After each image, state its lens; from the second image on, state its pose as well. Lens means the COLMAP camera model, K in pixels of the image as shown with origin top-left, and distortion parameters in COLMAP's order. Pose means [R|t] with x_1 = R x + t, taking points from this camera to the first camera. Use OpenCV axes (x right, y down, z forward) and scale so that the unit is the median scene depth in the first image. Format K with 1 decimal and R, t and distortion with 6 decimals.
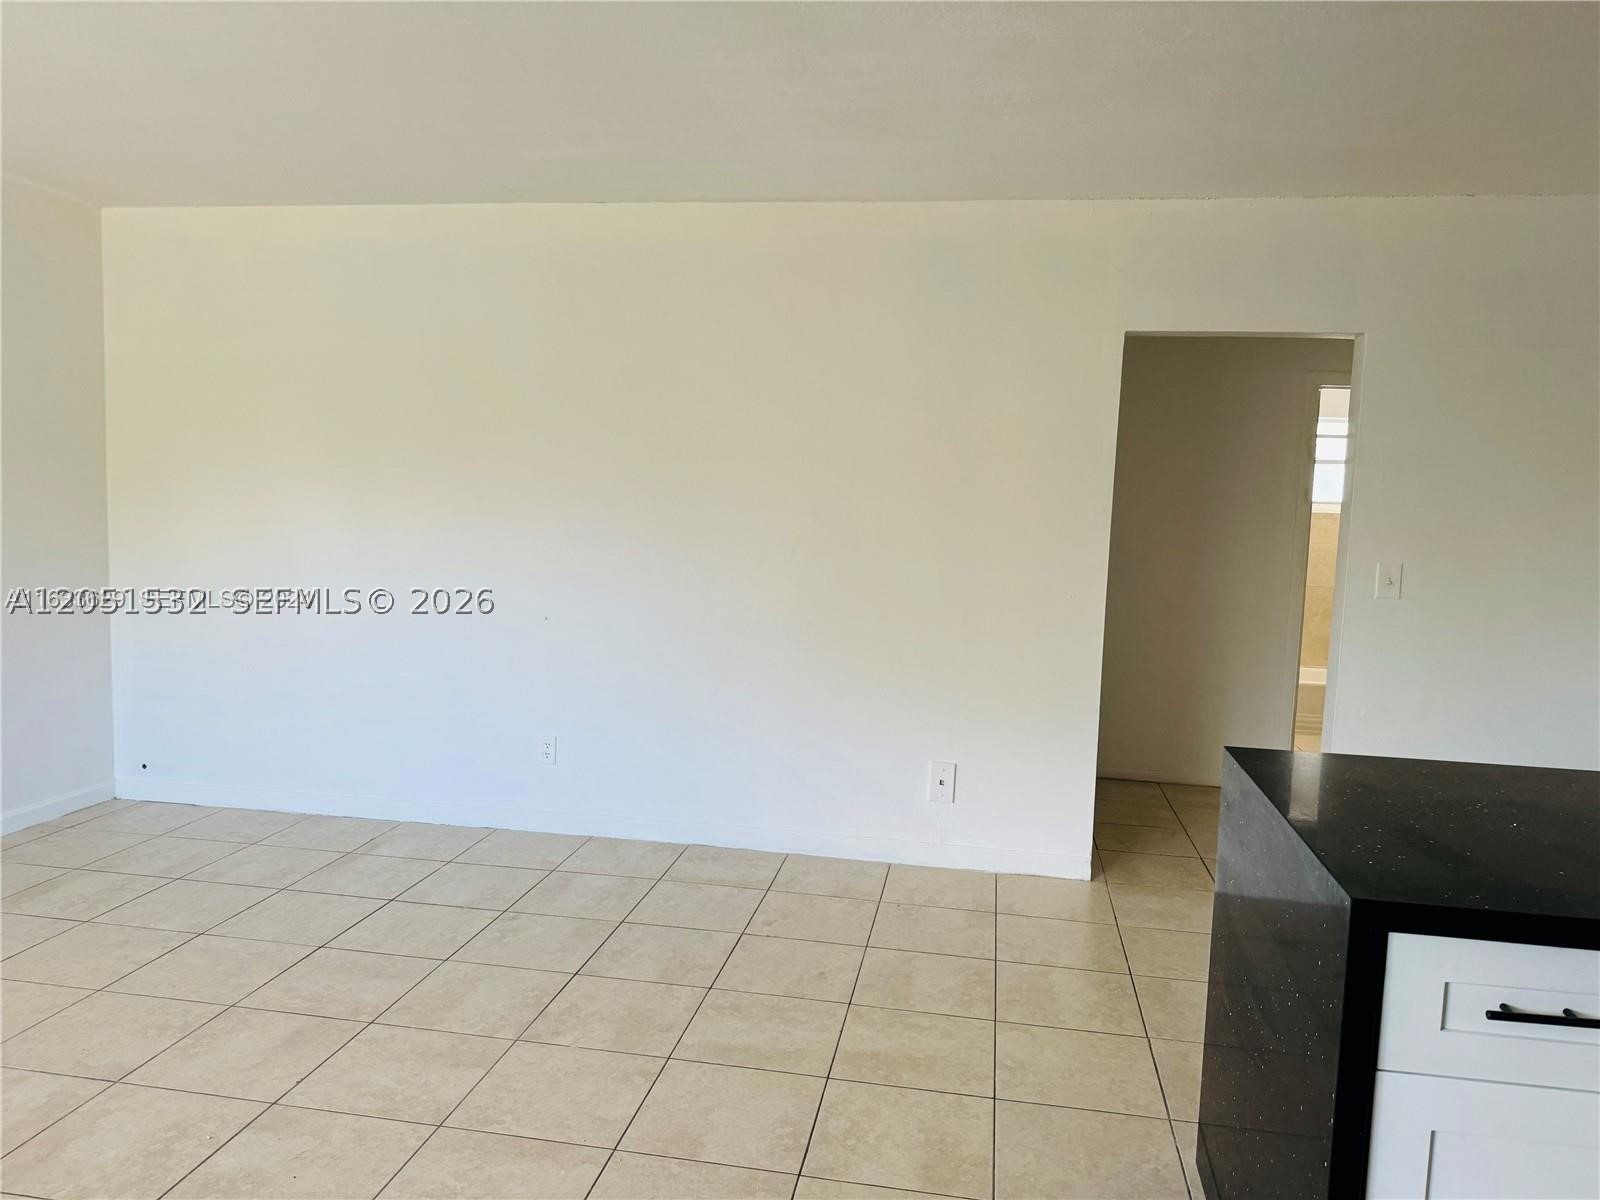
lens RADIAL K [[1143.9, 0, 841.4], [0, 1143.9, 603.0], [0, 0, 1]] dist [0.140659, -0.242578]
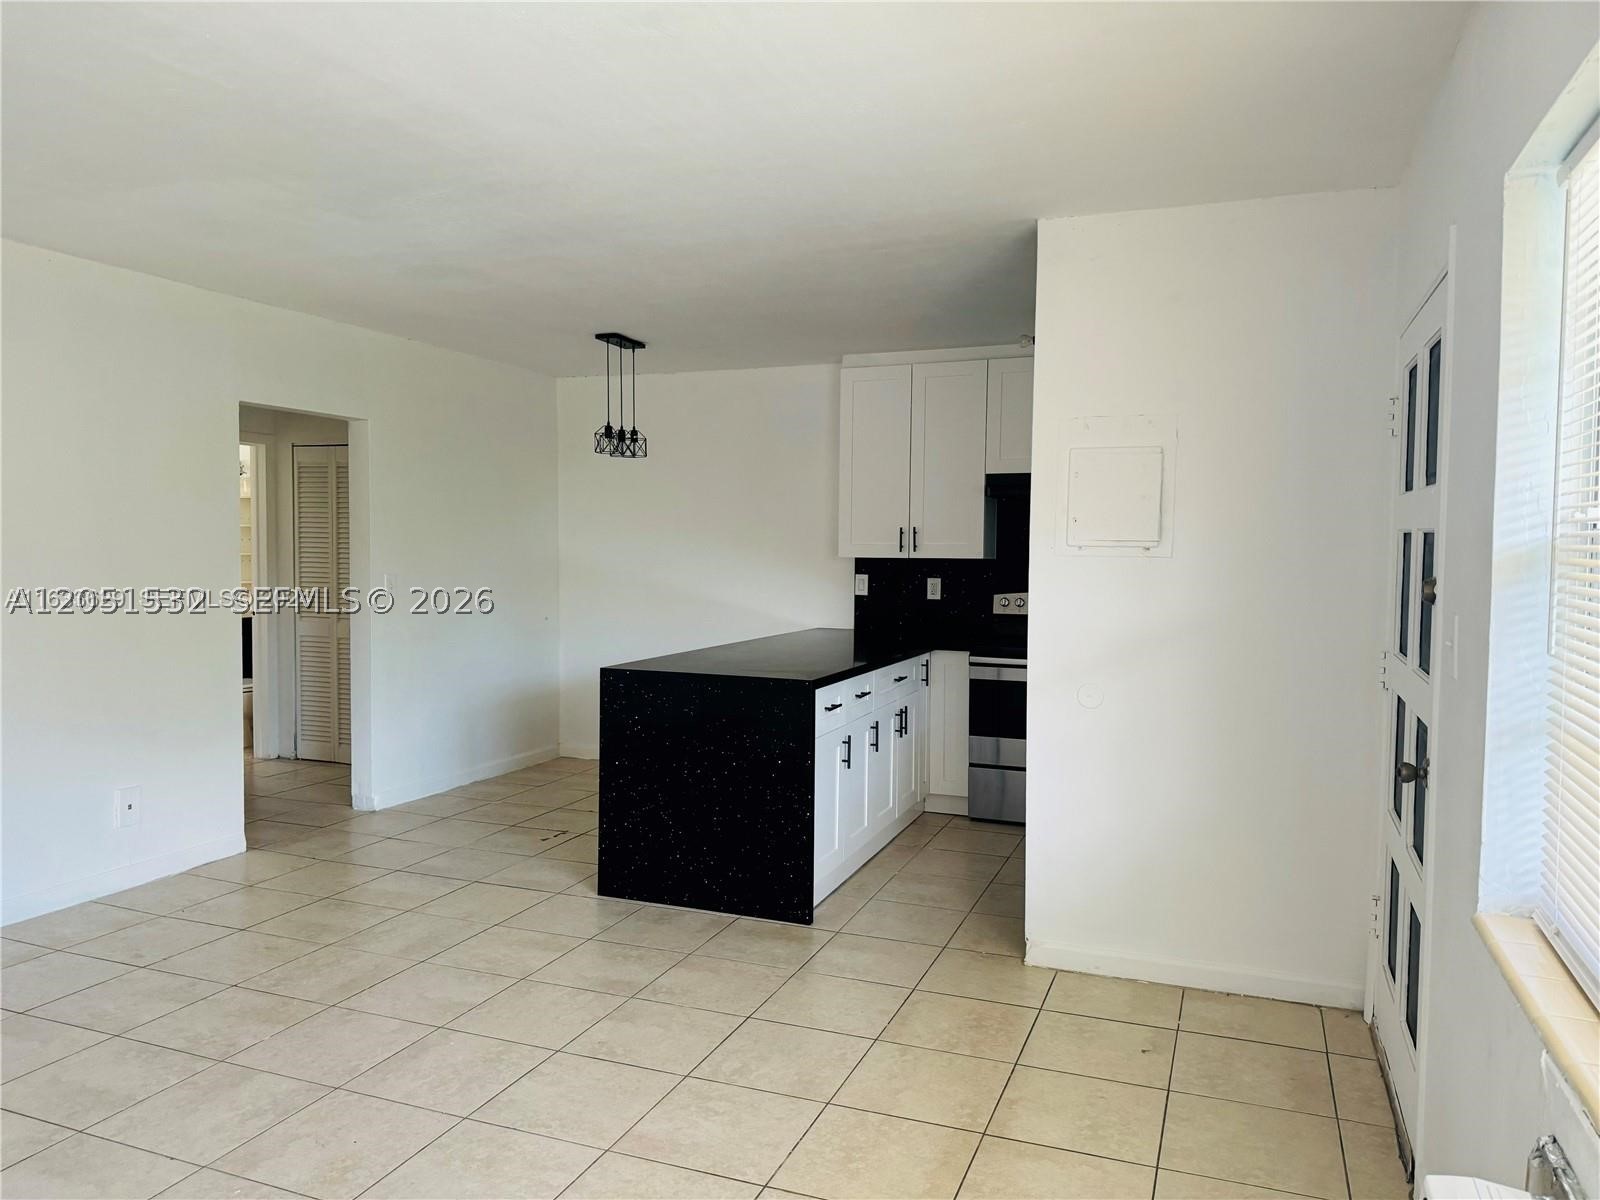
lens RADIAL K [[1100.4, 0, 801.4], [0, 1100.4, 621.2], [0, 0, 1]] dist [0.116740, -0.001399]
pose [[0.231803, -0.102378, 0.967360, -1.064206], [0.093762, 0.992168, 0.082536, -0.057447], [-0.968233, 0.071569, 0.239587, 0.192815]]
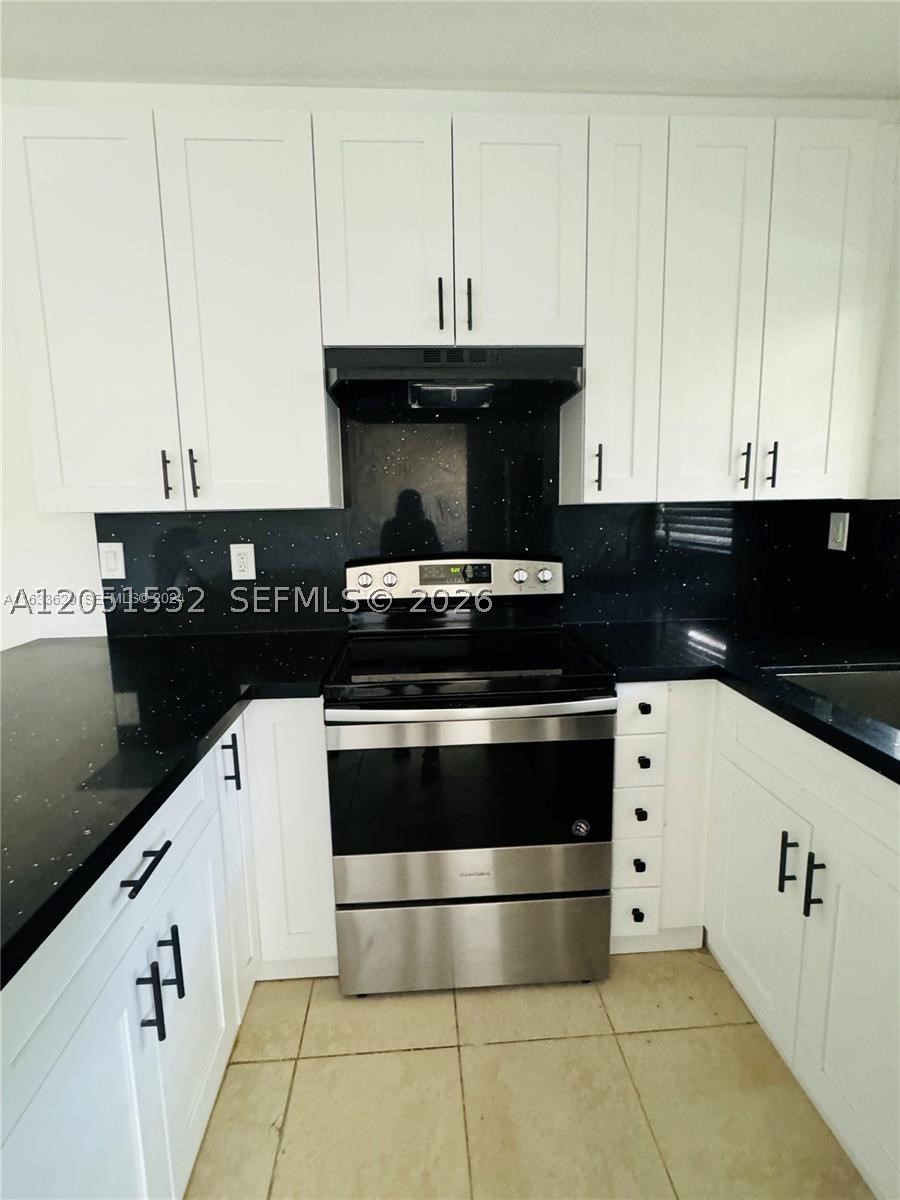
lens RADIAL K [[588.1, 0, 450.0], [0, 588.1, 600.0], [0, 0, 1]] dist [-0.002728, 0.000415]
pose [[-0.200230, -0.186170, 0.961899, 0.295888], [0.102249, 0.972449, 0.209496, 0.002513], [-0.974399, 0.140301, -0.175678, 0.337038]]
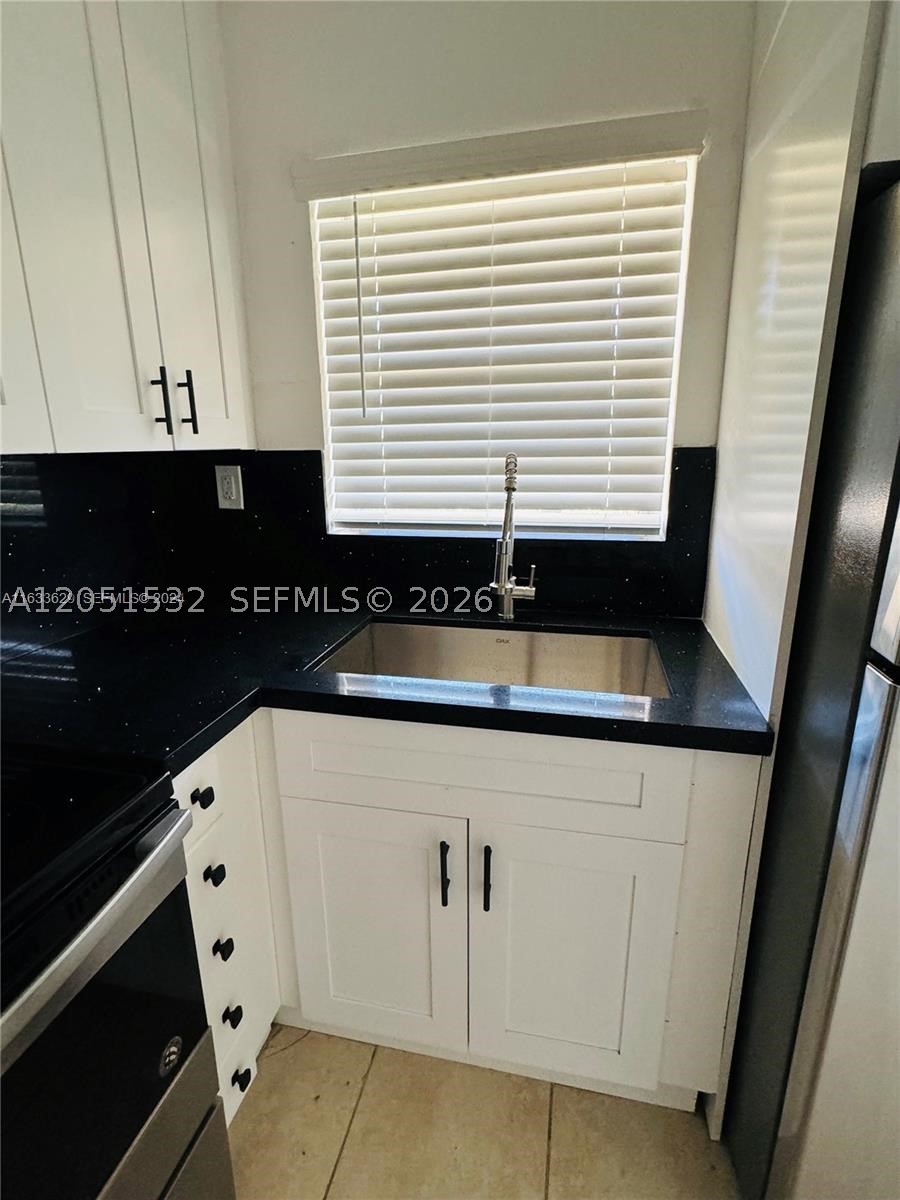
lens RADIAL K [[588.1, 0, 450.0], [0, 588.1, 600.0], [0, 0, 1]] dist [-0.002728, 0.000415]
pose [[-0.996158, -0.047661, 0.073469, 0.581054], [-0.018929, 0.936284, 0.350732, 0.007988], [-0.085505, 0.347994, -0.933589, 0.339809]]
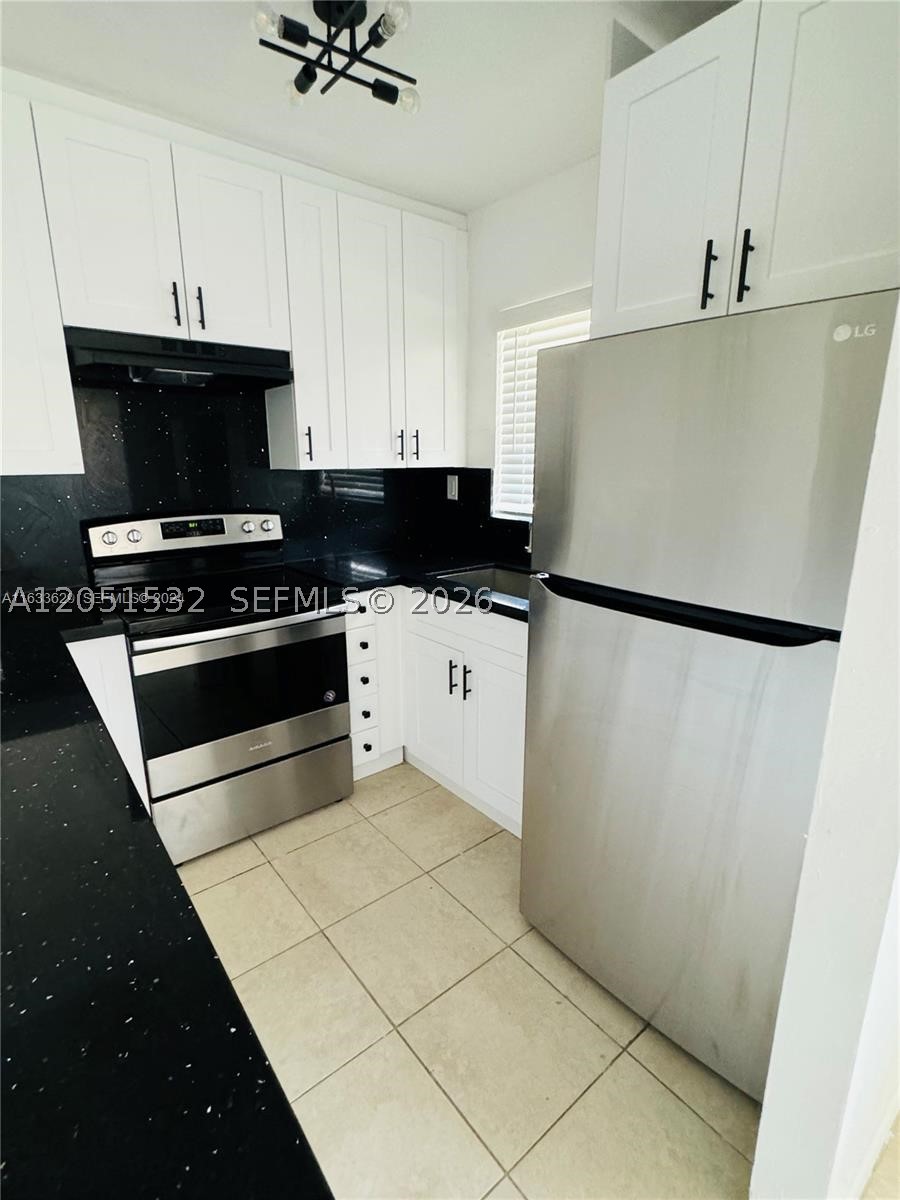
lens RADIAL K [[588.1, 0, 450.0], [0, 588.1, 600.0], [0, 0, 1]] dist [-0.002728, 0.000415]
pose [[-0.730499, -0.200713, 0.652753, 0.153487], [0.037562, 0.942578, 0.331866, -0.043836], [-0.681880, 0.266947, -0.681013, 0.534844]]
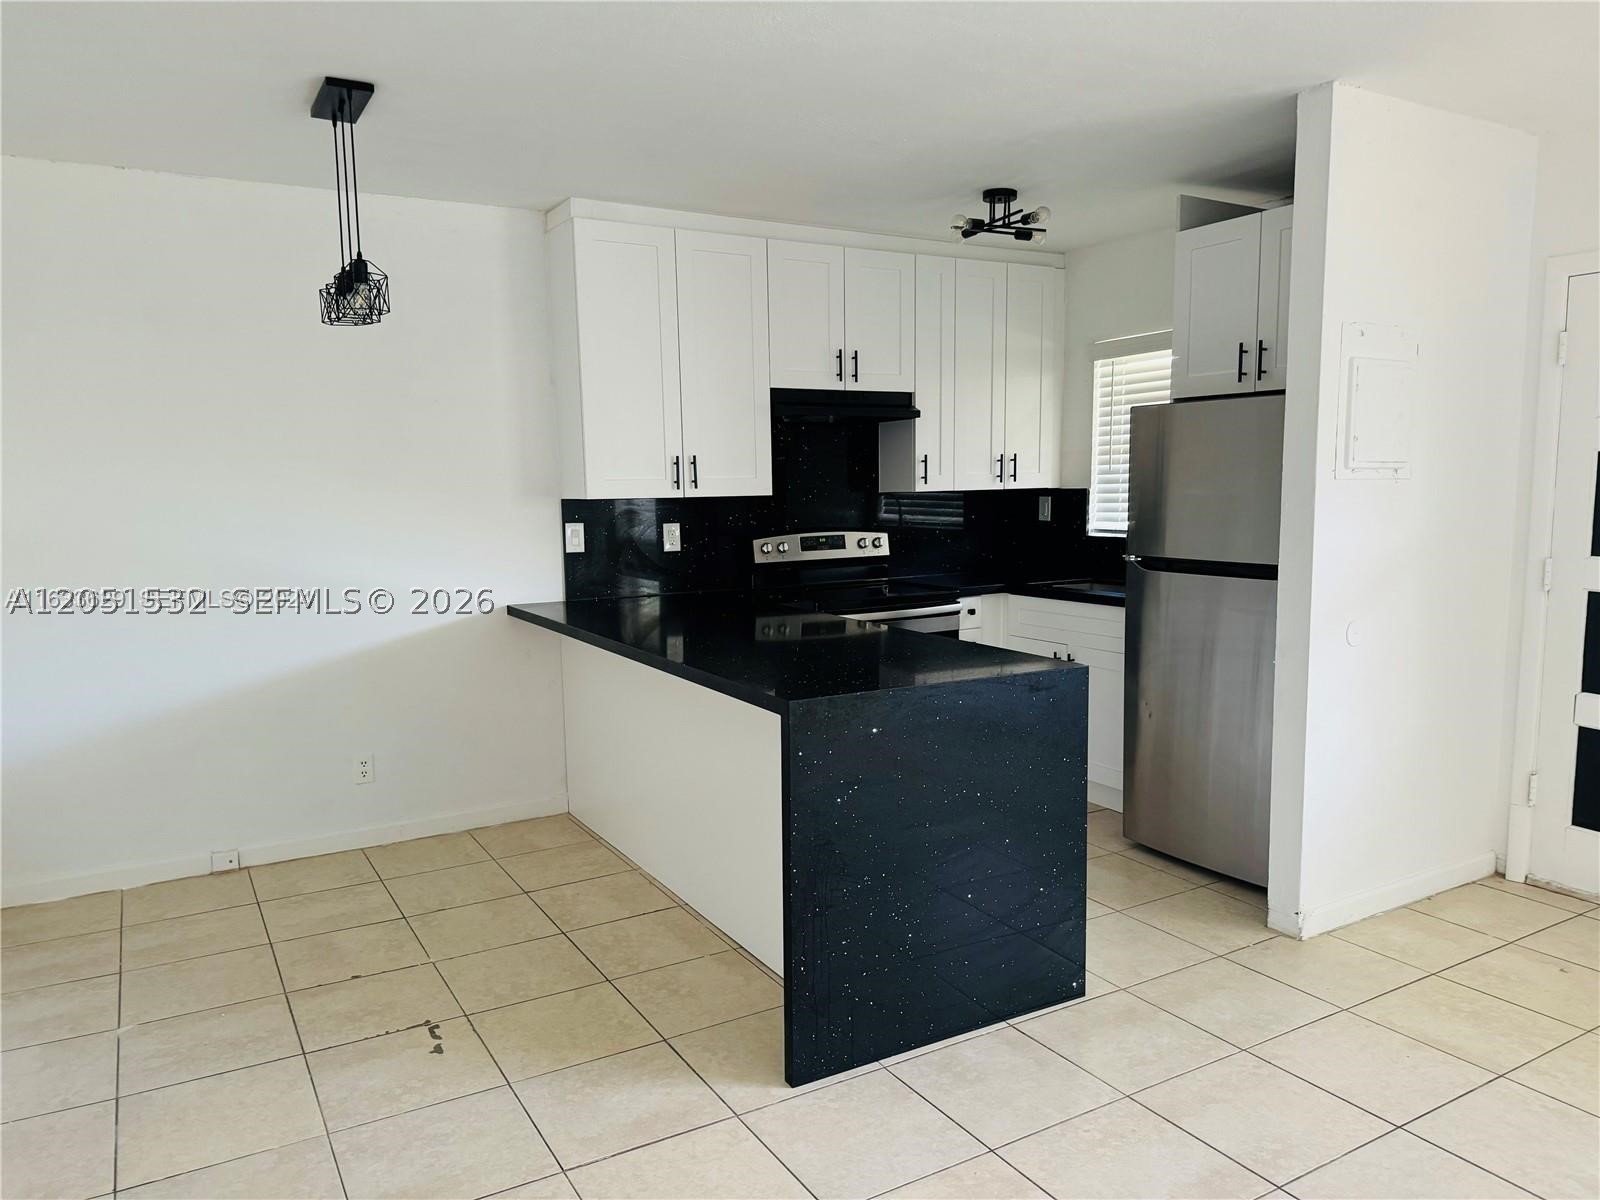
lens RADIAL K [[1112.4, 0, 796.2], [0, 1112.4, 623.9], [0, 0, 1]] dist [0.142714, -0.213936]
pose [[-0.616384, -0.129714, 0.776689, -0.381479], [0.066410, 0.974262, 0.215414, -0.136000], [-0.784641, 0.184358, -0.591905, 1.267814]]
